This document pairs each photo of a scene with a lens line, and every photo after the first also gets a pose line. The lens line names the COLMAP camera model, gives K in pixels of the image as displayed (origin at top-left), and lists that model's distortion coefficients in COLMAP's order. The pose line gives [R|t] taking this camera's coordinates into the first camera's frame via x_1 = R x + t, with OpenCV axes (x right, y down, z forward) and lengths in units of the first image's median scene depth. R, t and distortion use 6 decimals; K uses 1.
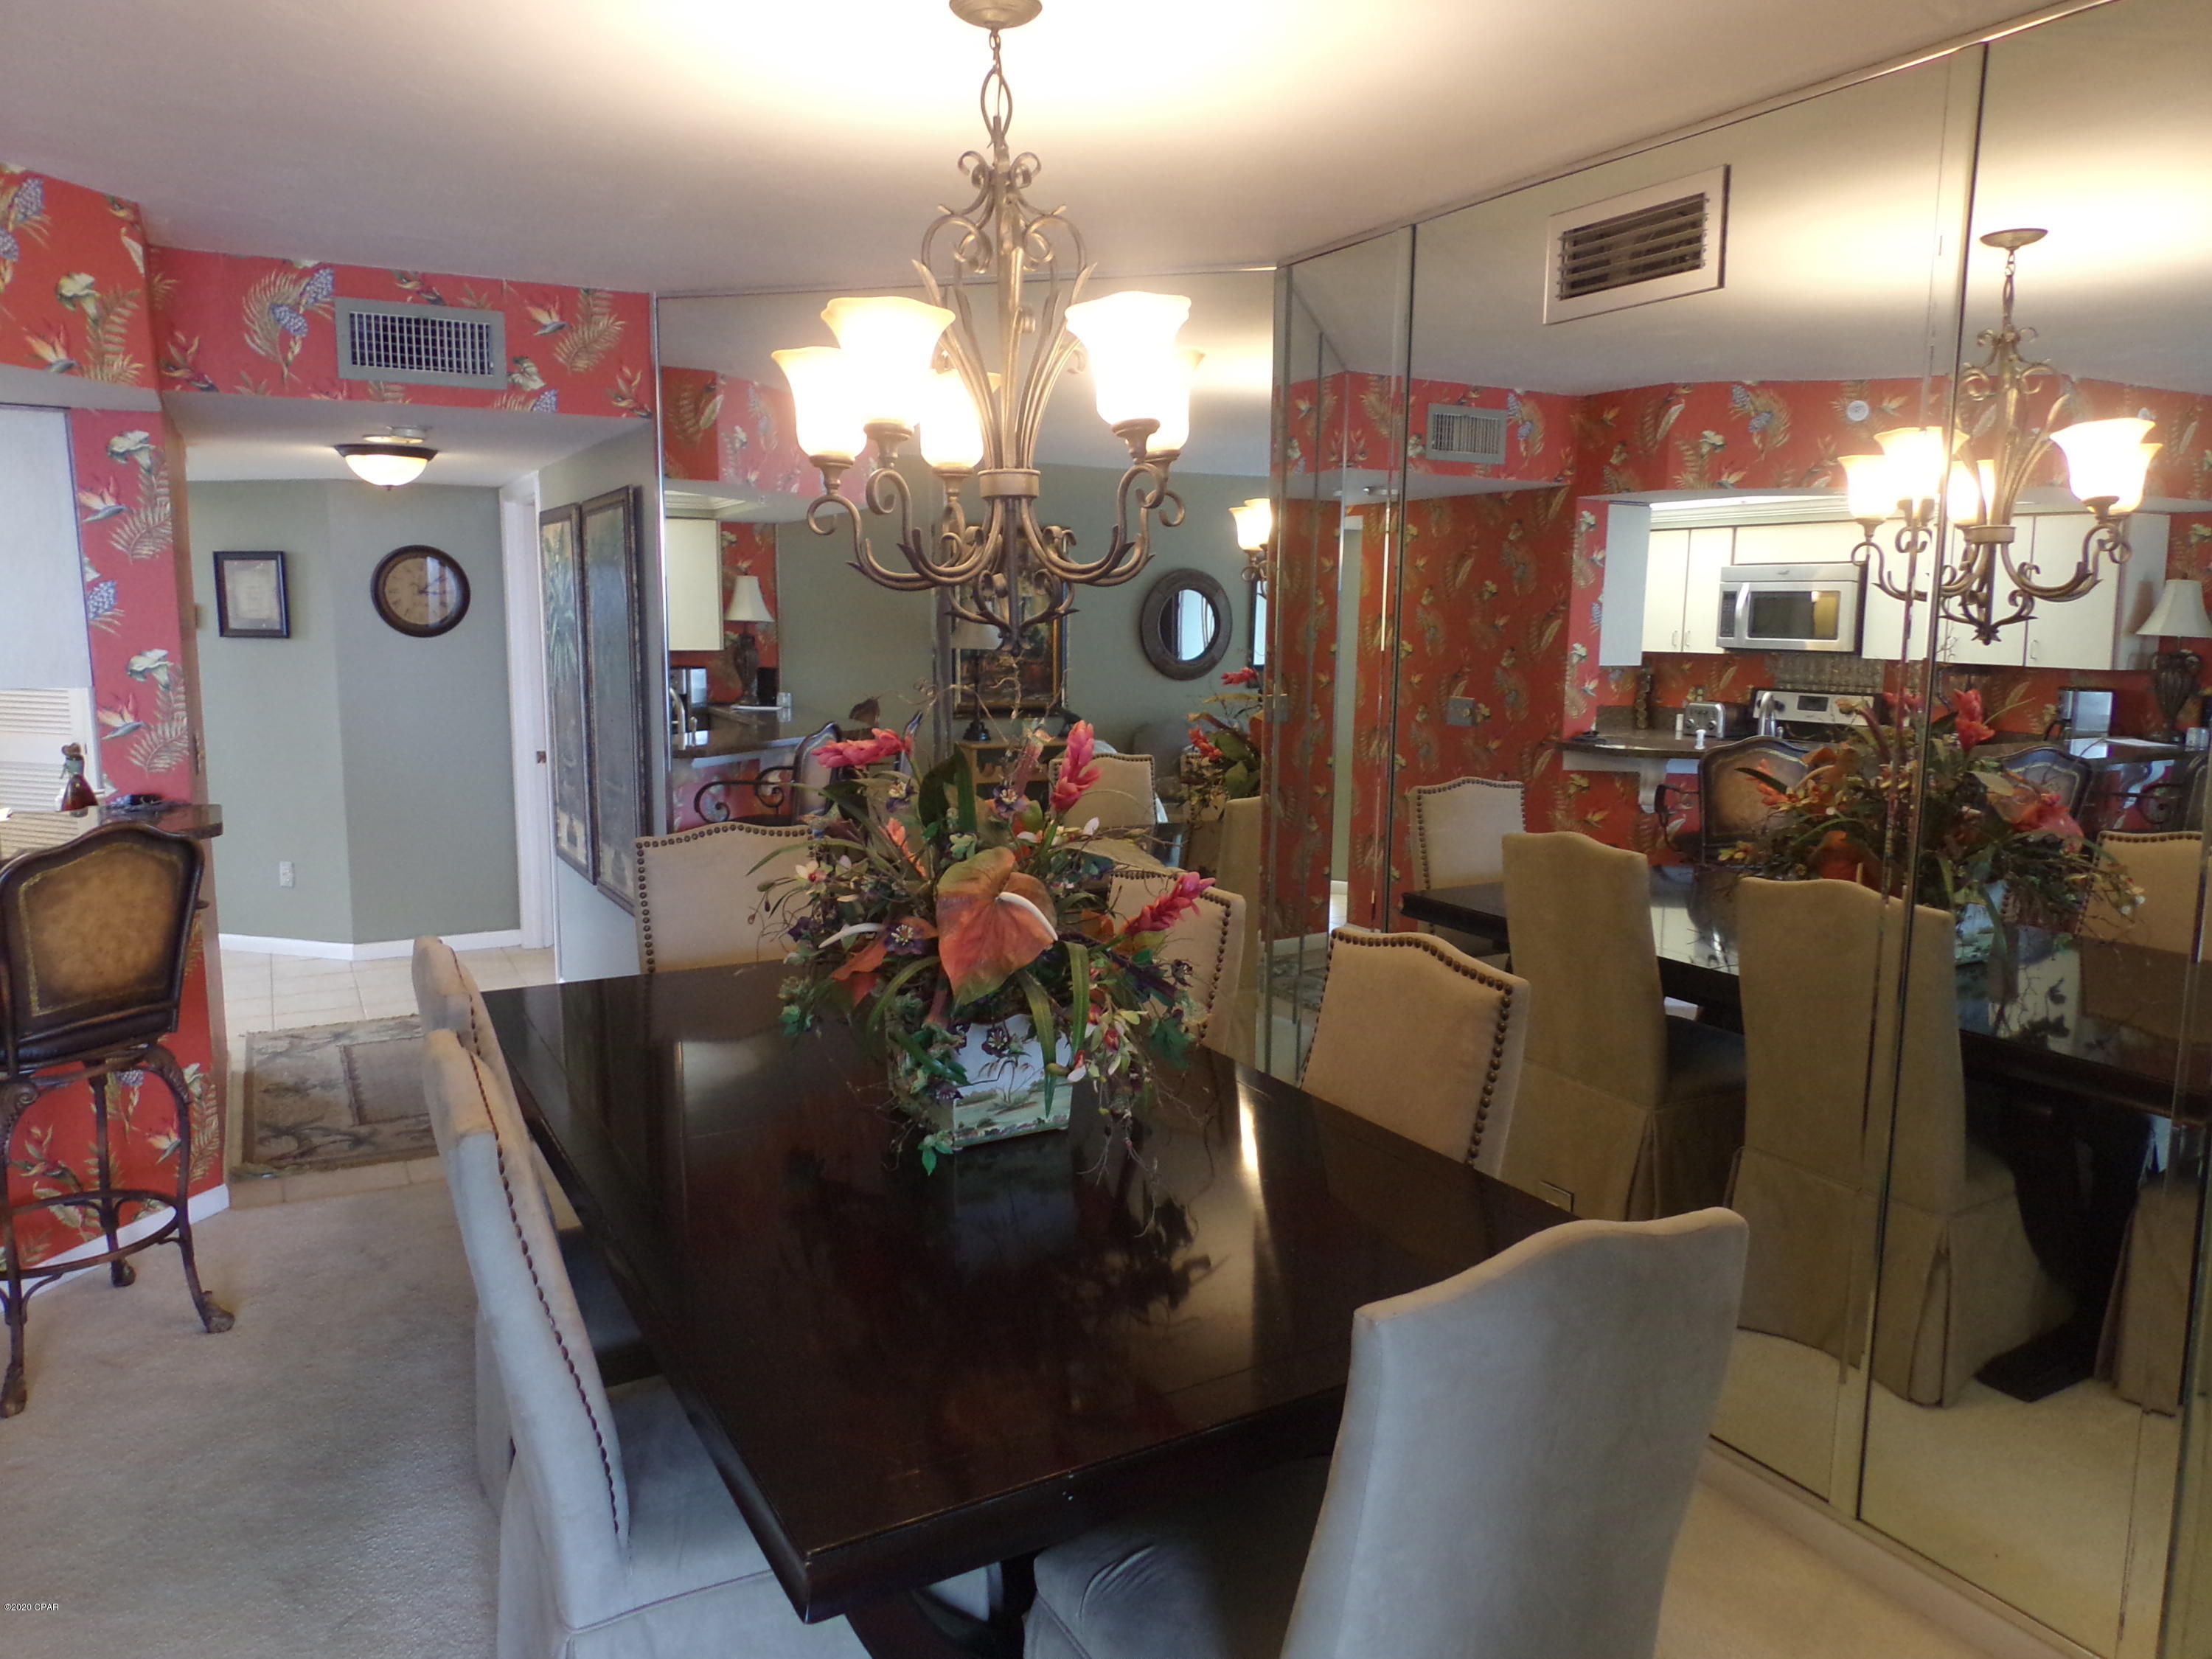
lens RADIAL K [[1501.1, 0, 1106.0], [0, 1501.1, 829.5], [0, 0, 1]] dist [-0.032872, 0.030877]
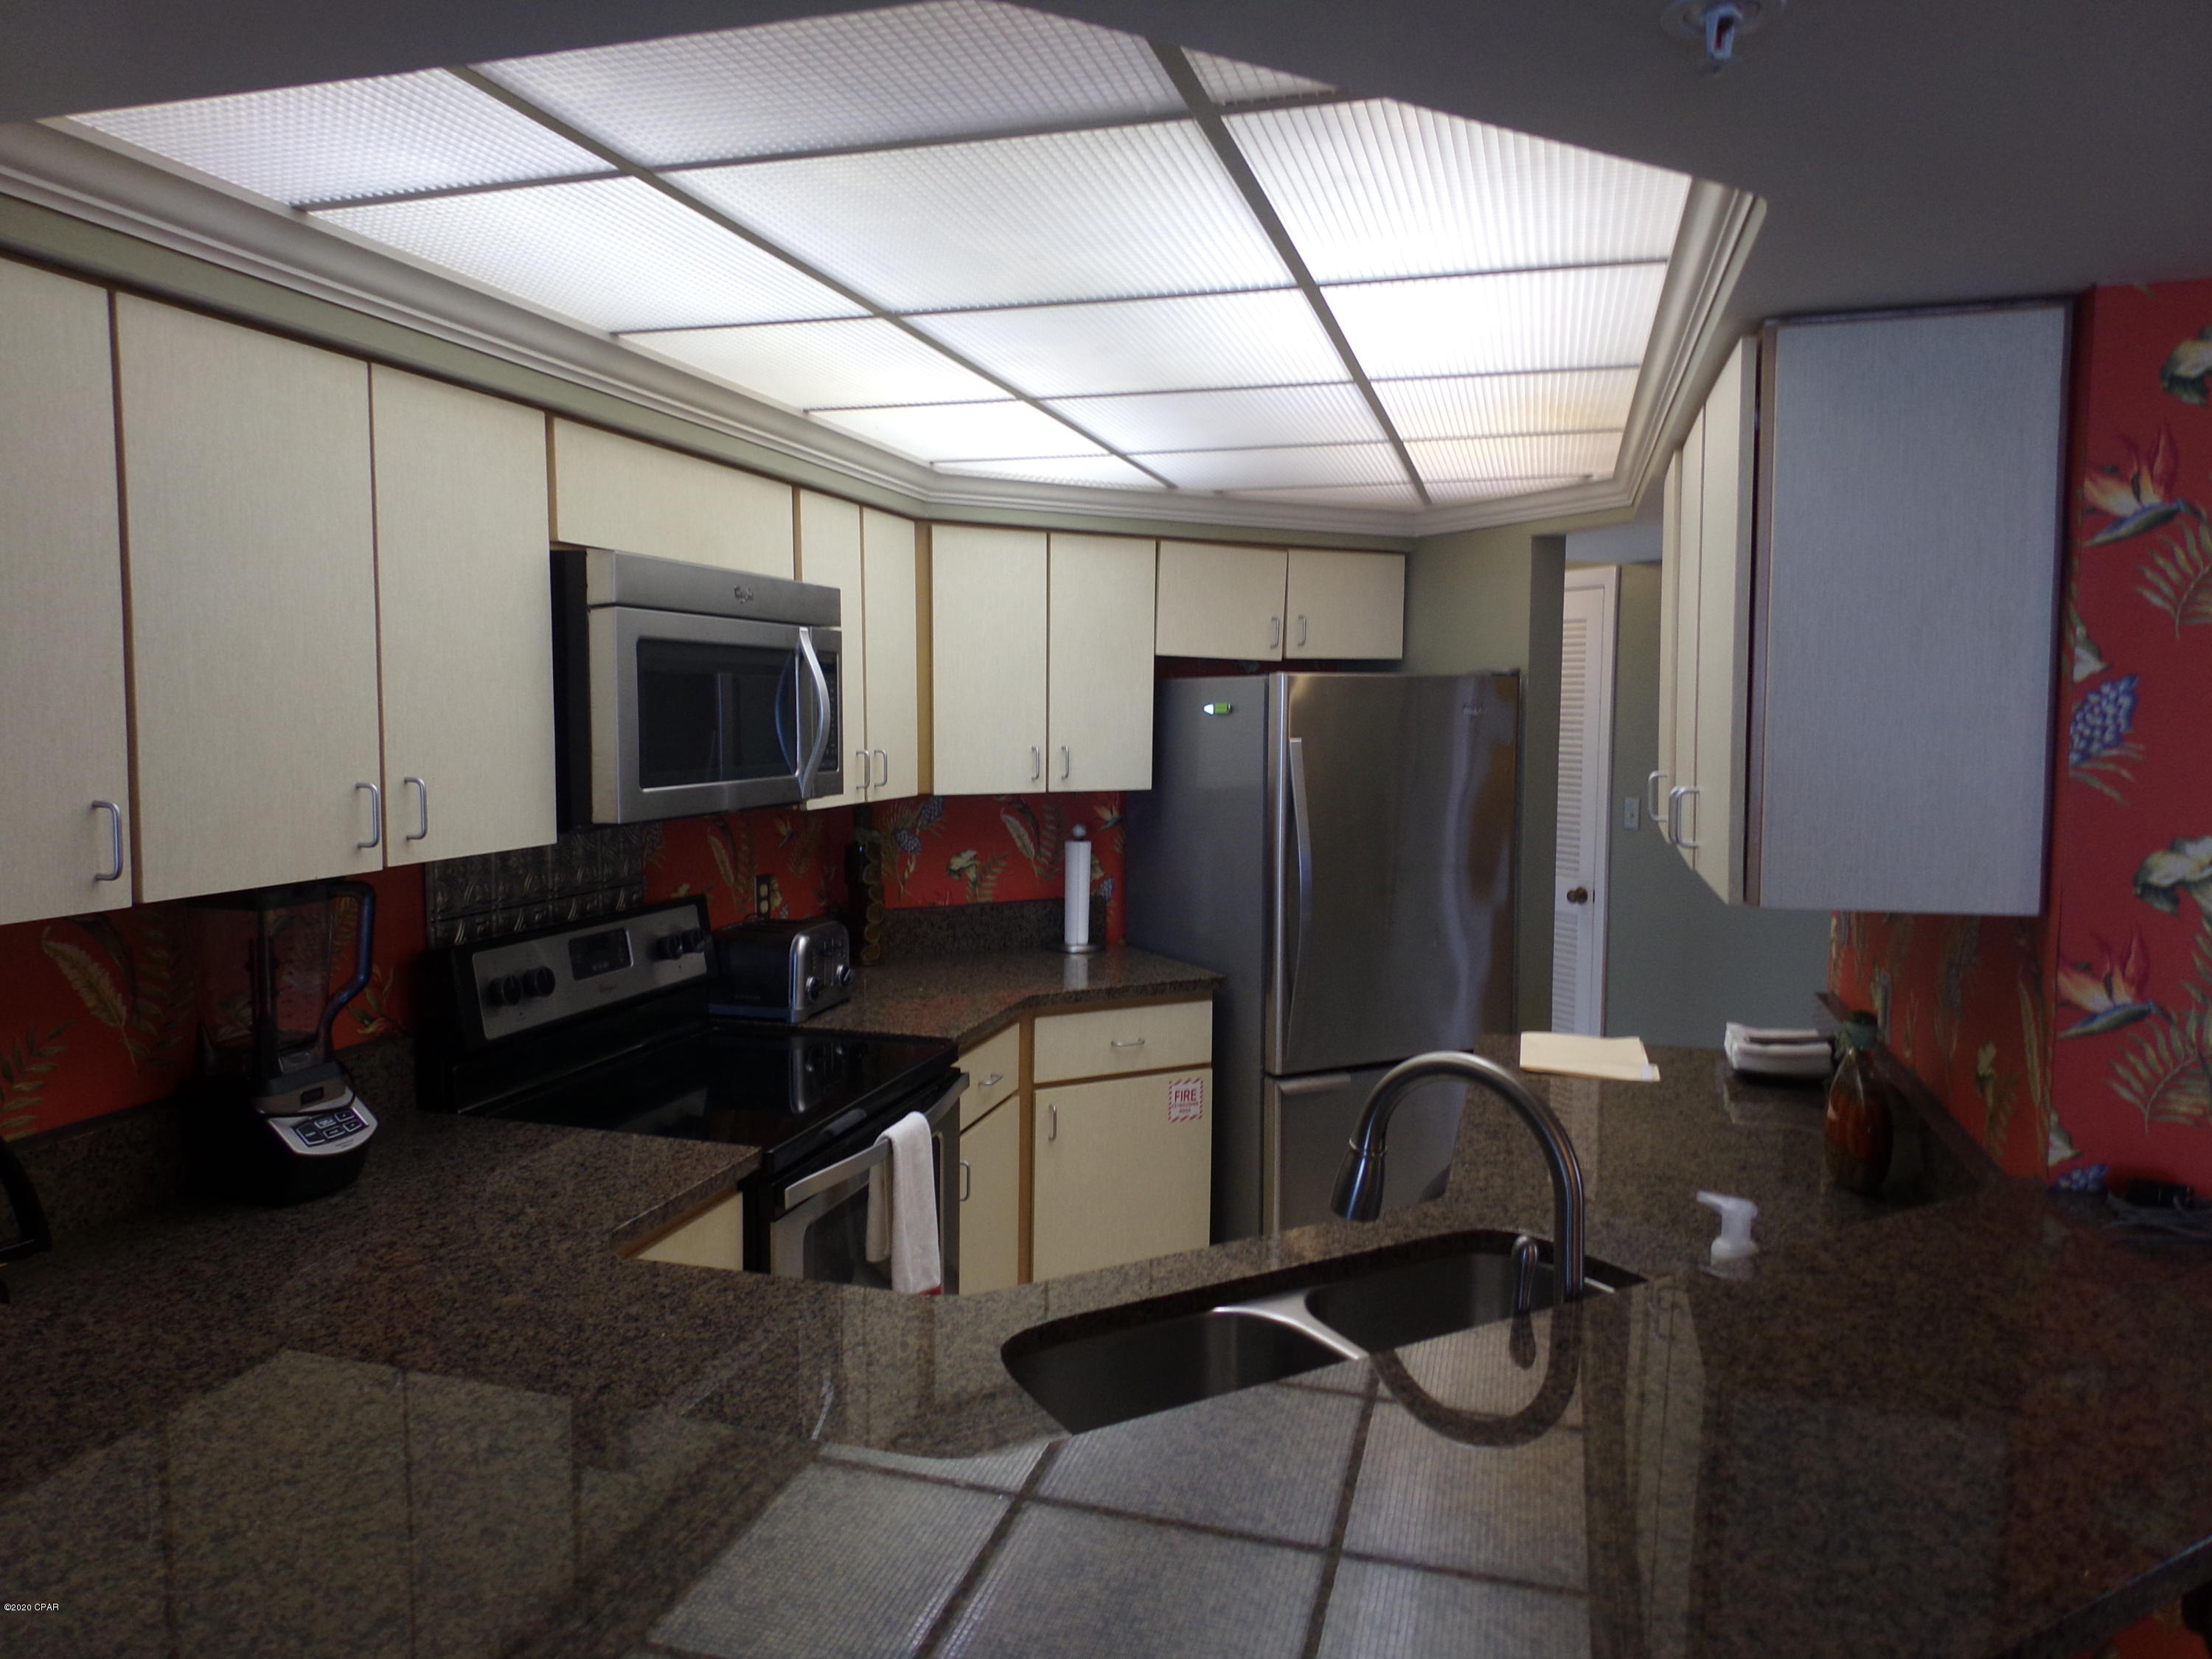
lens RADIAL K [[1477.8, 0, 1106.5], [0, 1477.8, 808.6], [0, 0, 1]] dist [0.041725, -0.107610]
pose [[0.691751, 0.042309, -0.720895, -0.551444], [-0.101286, 0.994099, -0.038848, -0.080961], [0.714997, 0.099890, 0.691954, 0.484847]]
